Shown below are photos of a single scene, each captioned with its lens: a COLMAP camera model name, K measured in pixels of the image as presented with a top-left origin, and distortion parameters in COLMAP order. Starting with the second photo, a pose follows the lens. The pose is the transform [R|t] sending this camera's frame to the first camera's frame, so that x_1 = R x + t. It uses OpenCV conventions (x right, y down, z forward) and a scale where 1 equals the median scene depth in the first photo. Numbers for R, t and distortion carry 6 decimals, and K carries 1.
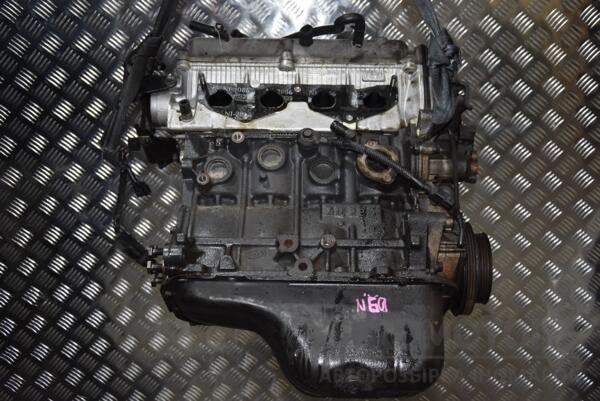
lens RADIAL K [[821.0, 0, 295.7], [0, 821.0, 200.6], [0, 0, 1]] dist [0.203538, 0.000000]
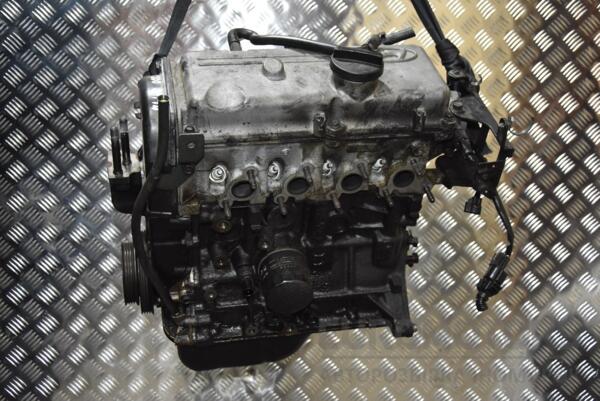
lens RADIAL K [[768.8, 0, 304.3], [0, 768.8, 200.6], [0, 0, 1]] dist [0.125790, 0.000000]
pose [[0.995237, 0.089356, 0.038974, 0.011044], [-0.079056, 0.973704, -0.213660, 0.142917], [-0.057041, 0.209561, 0.976130, 0.040950]]
